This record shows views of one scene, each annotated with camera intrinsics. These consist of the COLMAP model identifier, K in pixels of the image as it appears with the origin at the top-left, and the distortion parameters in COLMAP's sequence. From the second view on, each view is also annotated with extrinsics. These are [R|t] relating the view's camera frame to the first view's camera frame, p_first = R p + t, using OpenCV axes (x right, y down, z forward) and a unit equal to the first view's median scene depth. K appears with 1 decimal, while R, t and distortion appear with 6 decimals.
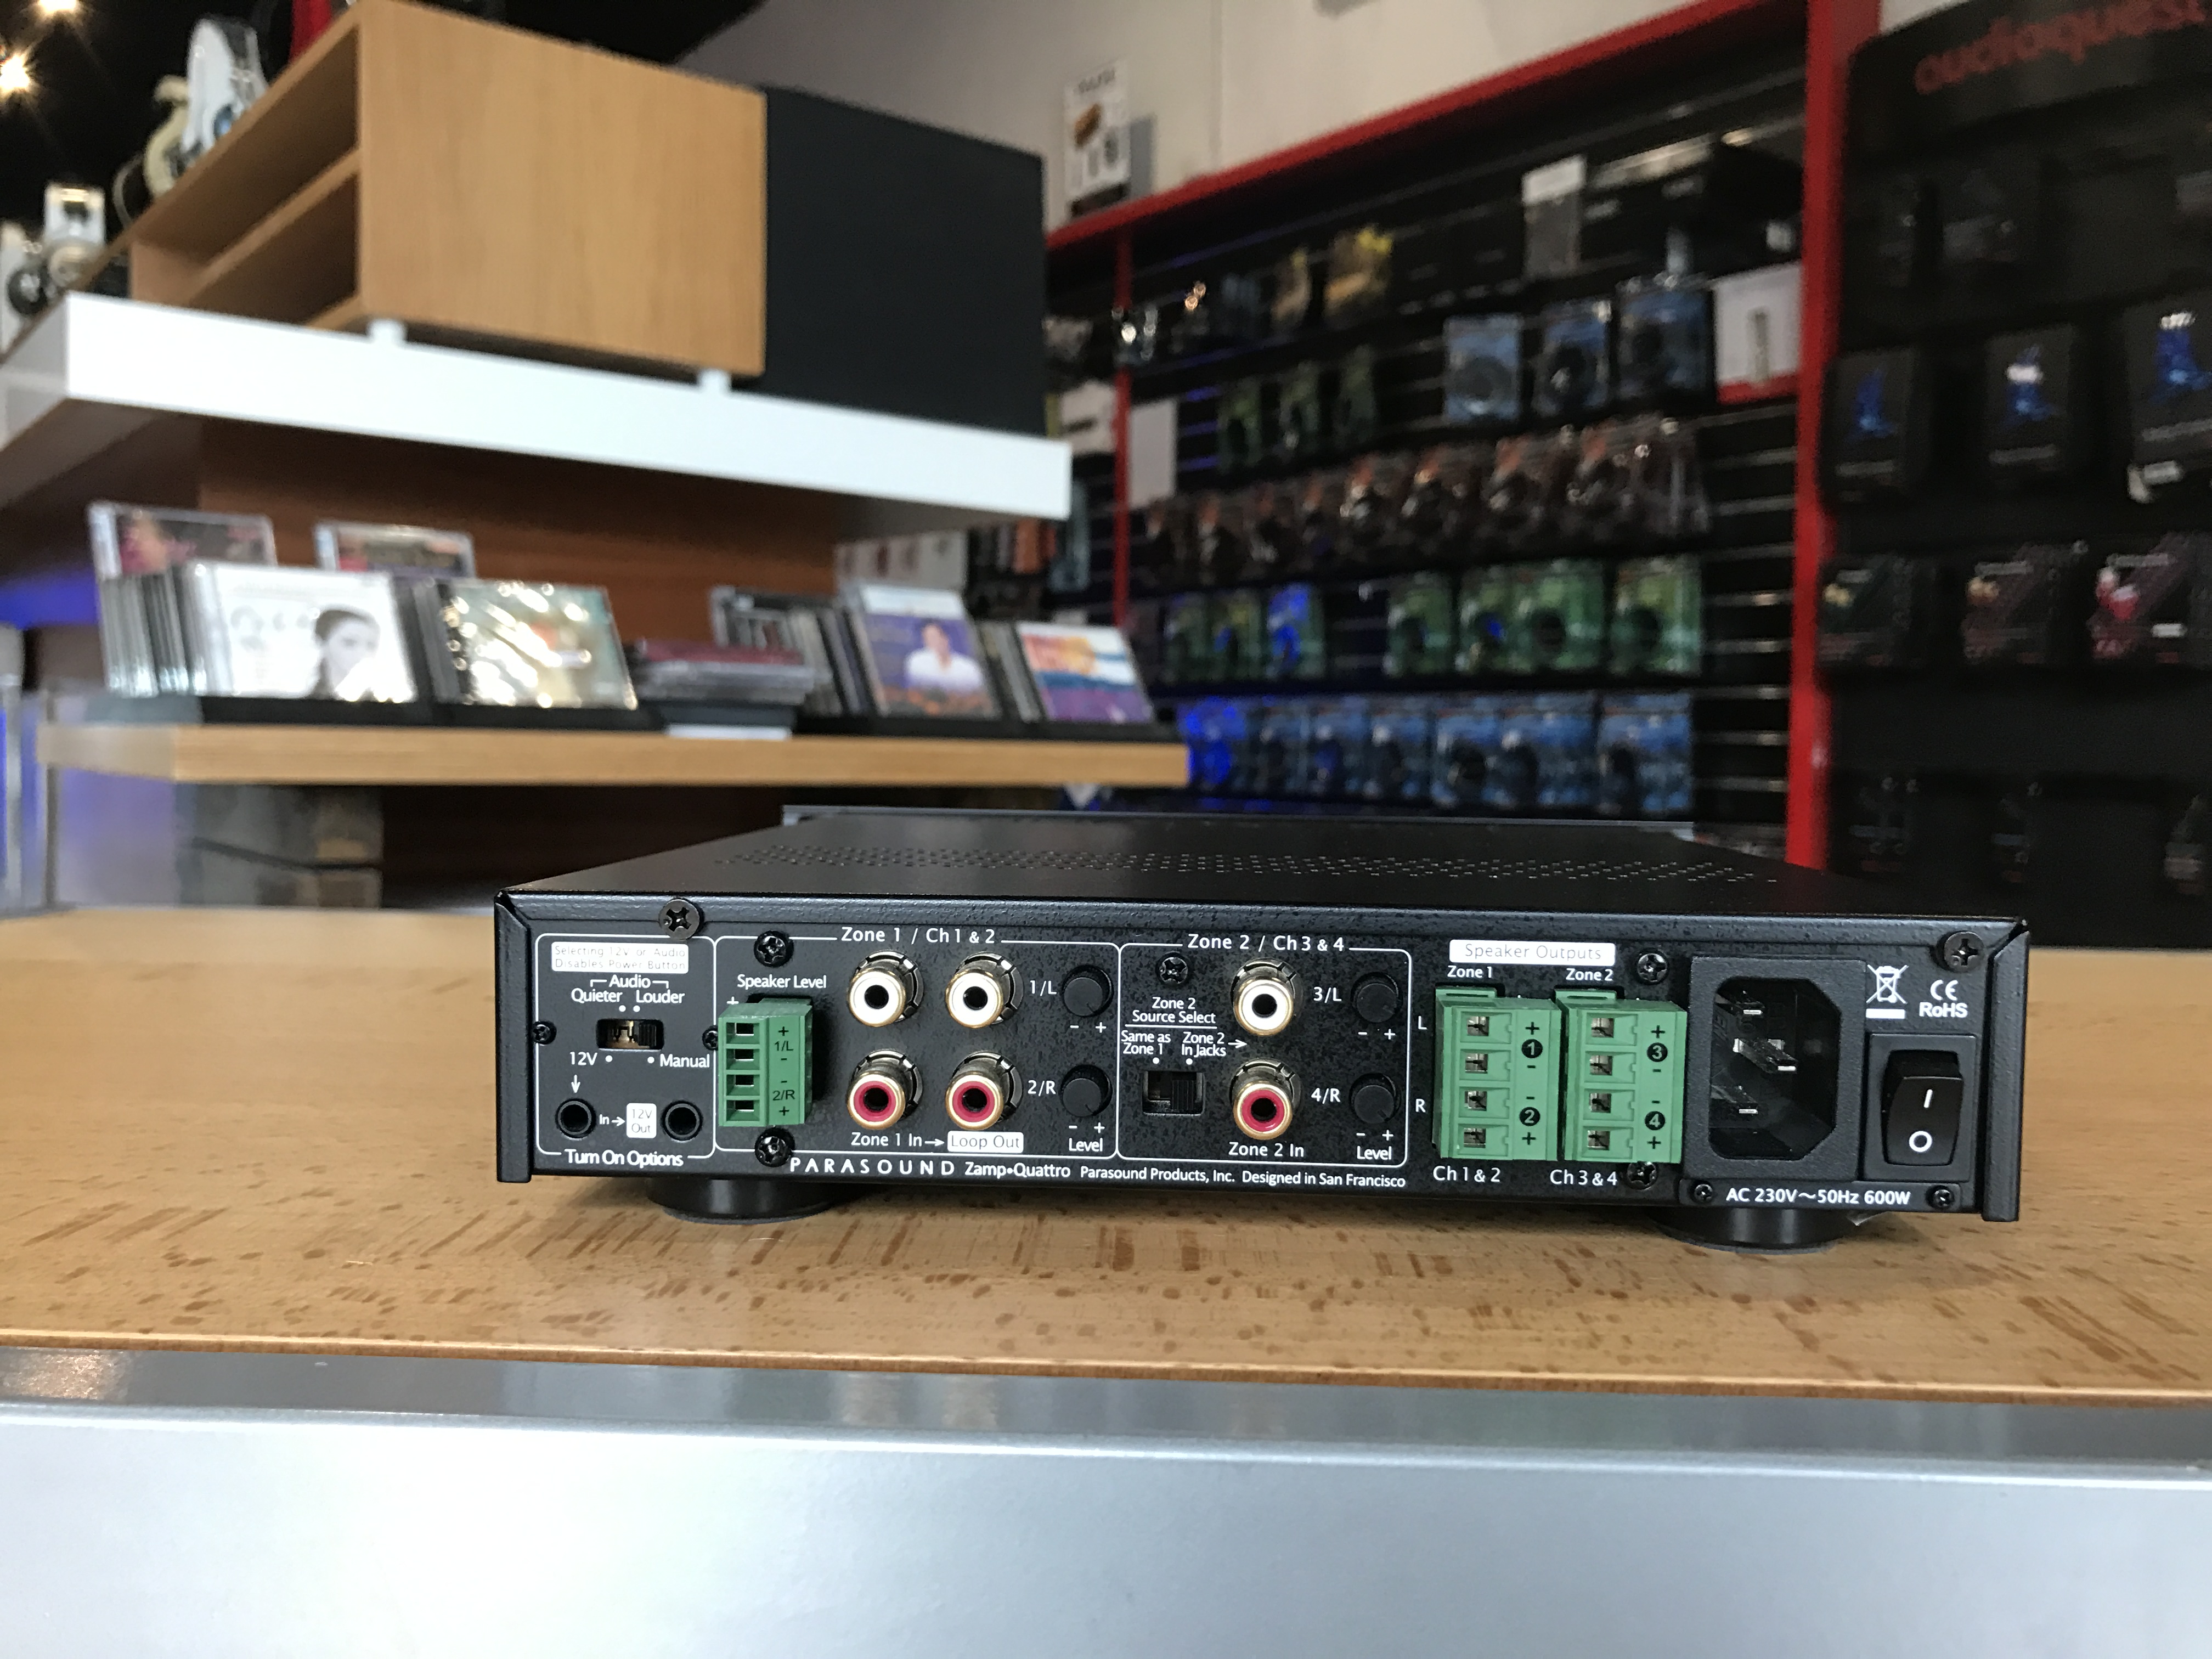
lens RADIAL K [[1858.1, 0, 1107.3], [0, 1858.1, 840.6], [0, 0, 1]] dist [-0.000106, -0.002388]
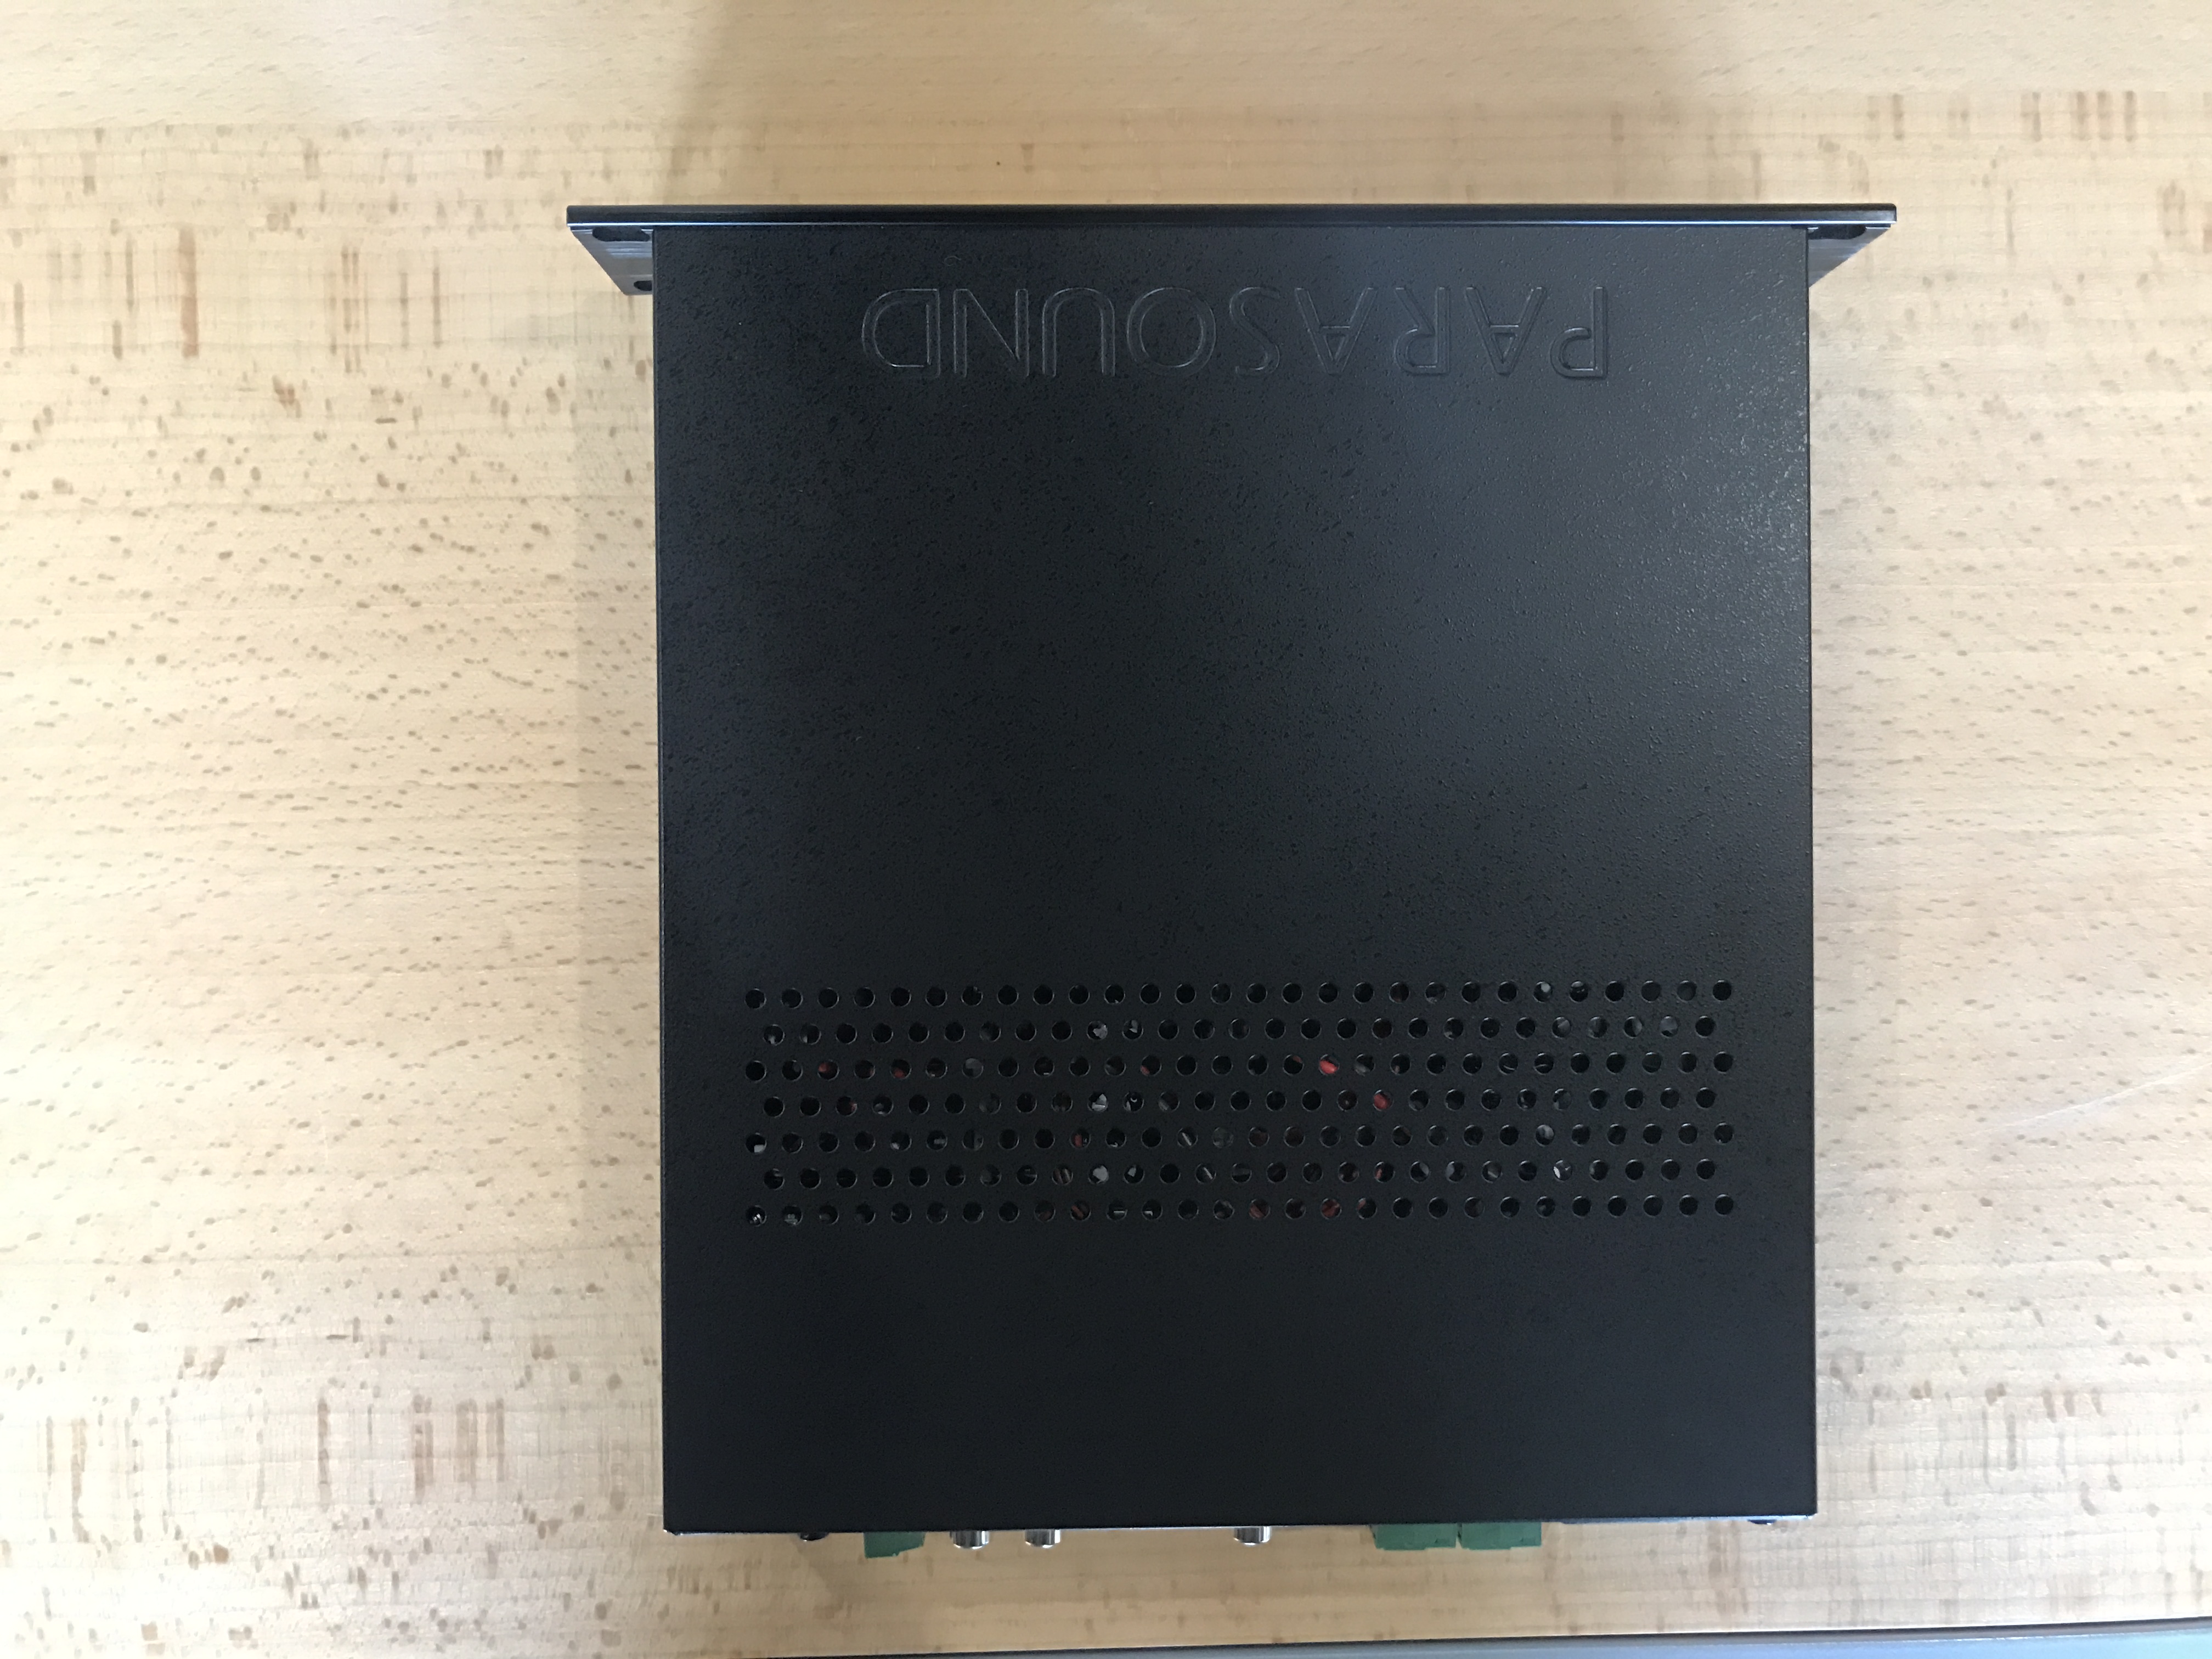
lens RADIAL K [[1858.1, 0, 1159.5], [0, 1858.1, 756.5], [0, 0, 1]] dist [-0.000106, -0.002388]
pose [[0.997956, -0.063904, -0.000027, 0.004745], [0.003164, 0.048991, 0.998794, -0.110744], [-0.063825, -0.996753, 0.049093, 0.125410]]
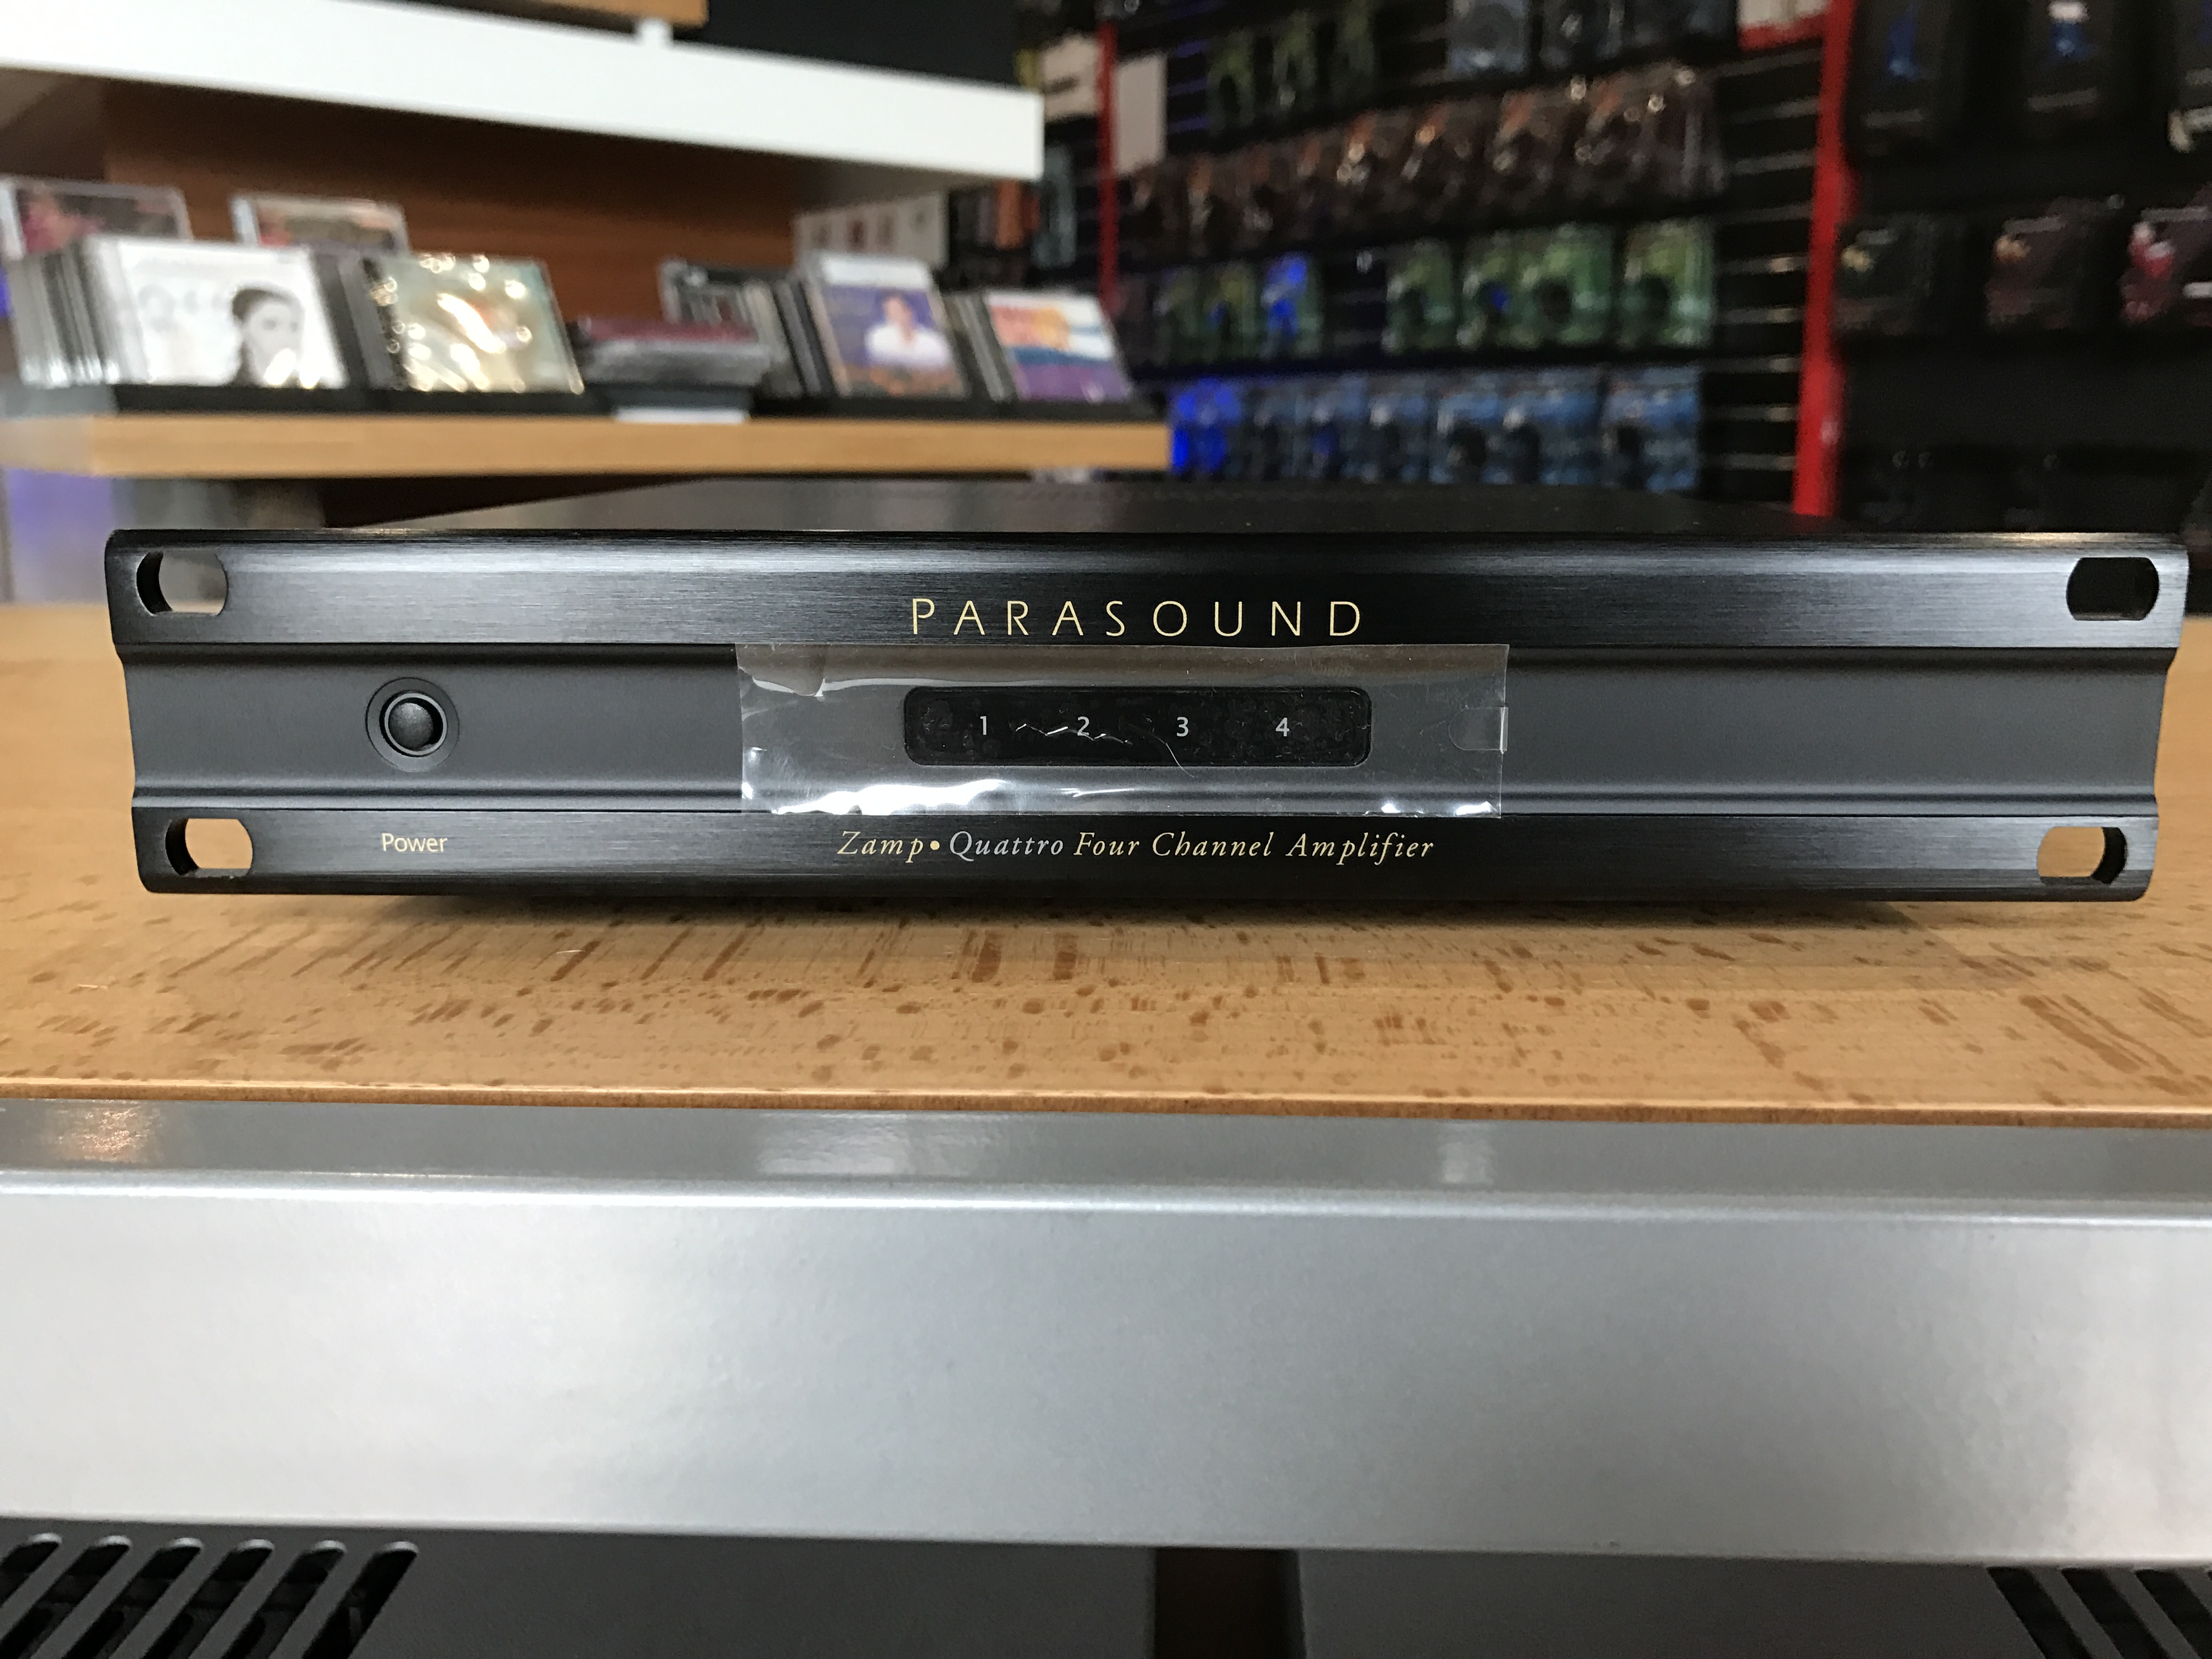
lens RADIAL K [[1858.1, 0, 1110.2], [0, 1858.1, 840.3], [0, 0, 1]] dist [-0.000106, -0.002388]
pose [[0.999887, -0.015054, -0.000026, 0.005693], [0.014858, 0.986609, 0.162428, 0.002286], [-0.002420, -0.162410, 0.986720, 0.013234]]
